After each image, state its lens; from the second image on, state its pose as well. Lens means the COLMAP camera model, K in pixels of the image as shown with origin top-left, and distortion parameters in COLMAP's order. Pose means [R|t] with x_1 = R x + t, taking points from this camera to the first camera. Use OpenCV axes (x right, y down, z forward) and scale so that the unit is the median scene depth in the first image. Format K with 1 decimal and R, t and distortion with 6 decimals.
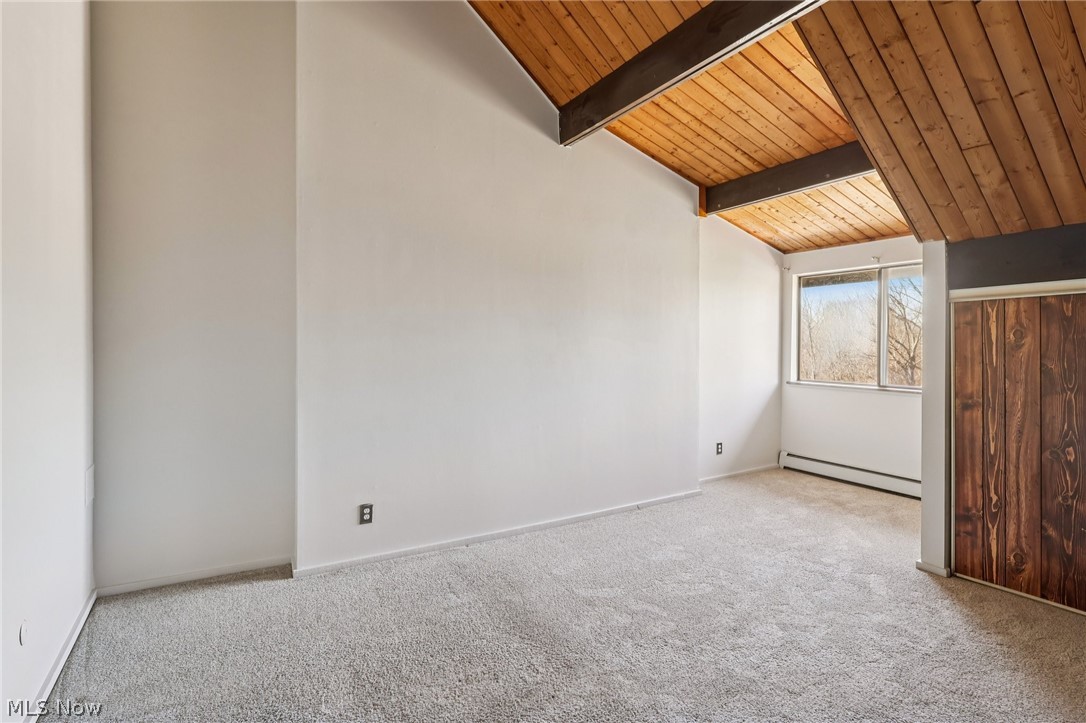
lens RADIAL K [[528.1, 0, 543.2], [0, 528.1, 344.0], [0, 0, 1]] dist [0.001243, -0.000152]
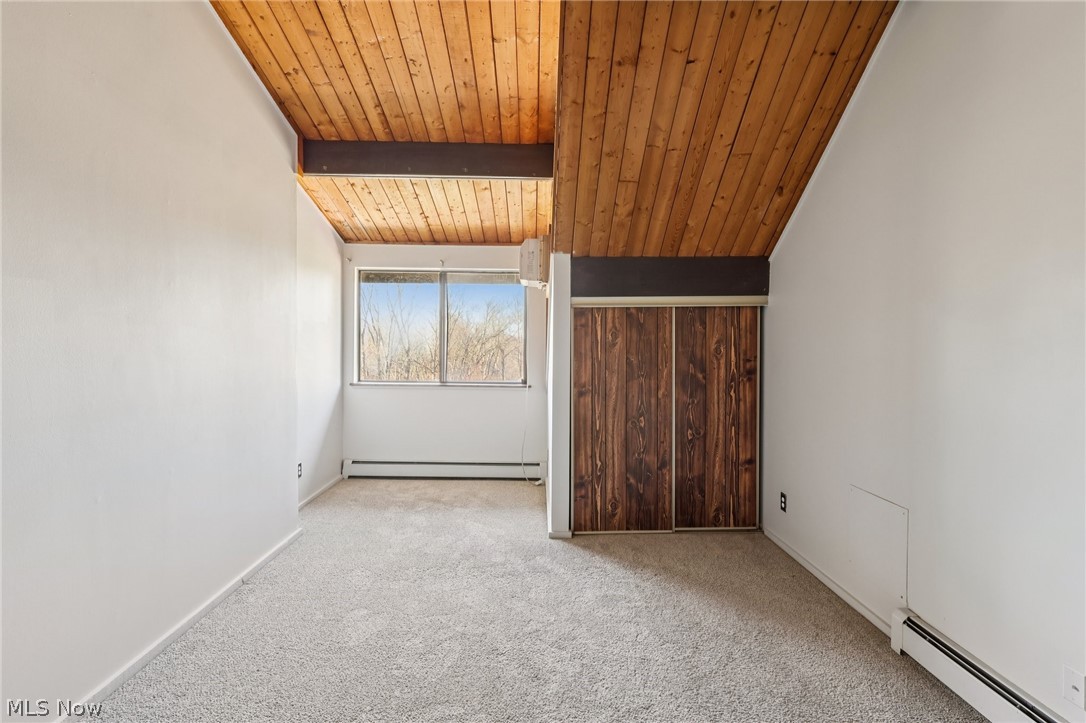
lens RADIAL K [[524.2, 0, 543.6], [0, 524.2, 357.5], [0, 0, 1]] dist [0.001966, 0.000622]
pose [[0.500589, -0.019042, 0.865476, -0.292509], [-0.004084, 0.999695, 0.024358, 0.005273], [-0.865676, -0.015728, 0.500358, 0.478497]]
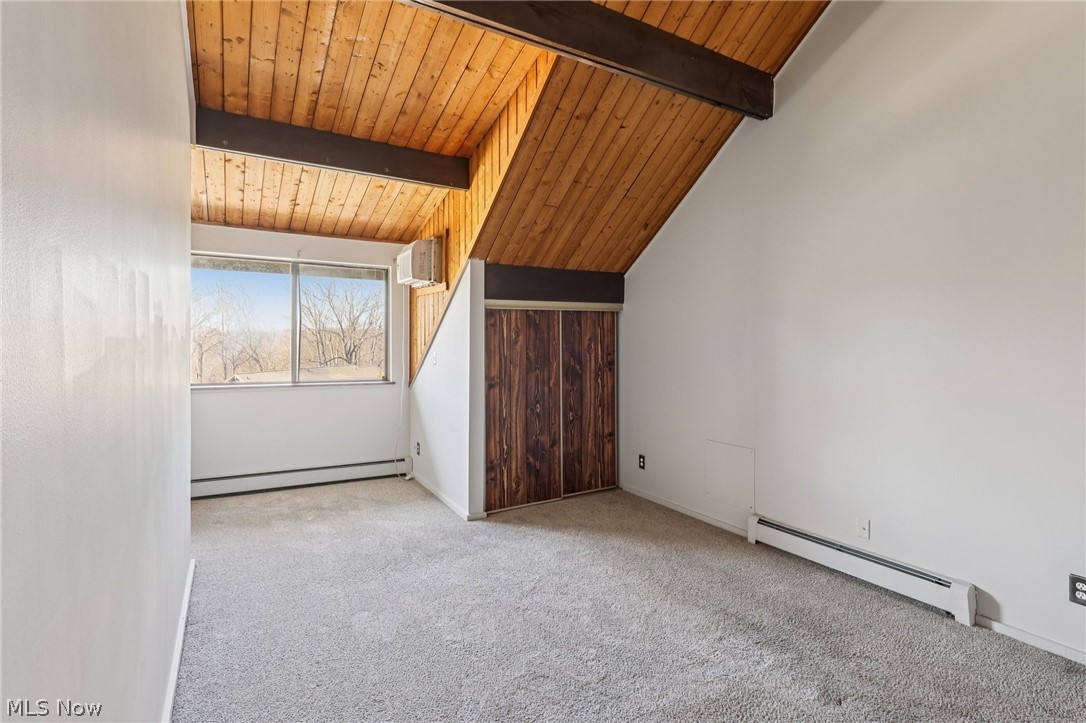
lens RADIAL K [[528.1, 0, 543.2], [0, 528.1, 344.0], [0, 0, 1]] dist [0.001243, -0.000152]
pose [[0.011203, -0.007111, 0.999912, -0.560110], [-0.003973, 0.999967, 0.007156, -0.000563], [-0.999929, -0.004053, 0.011174, 0.864403]]
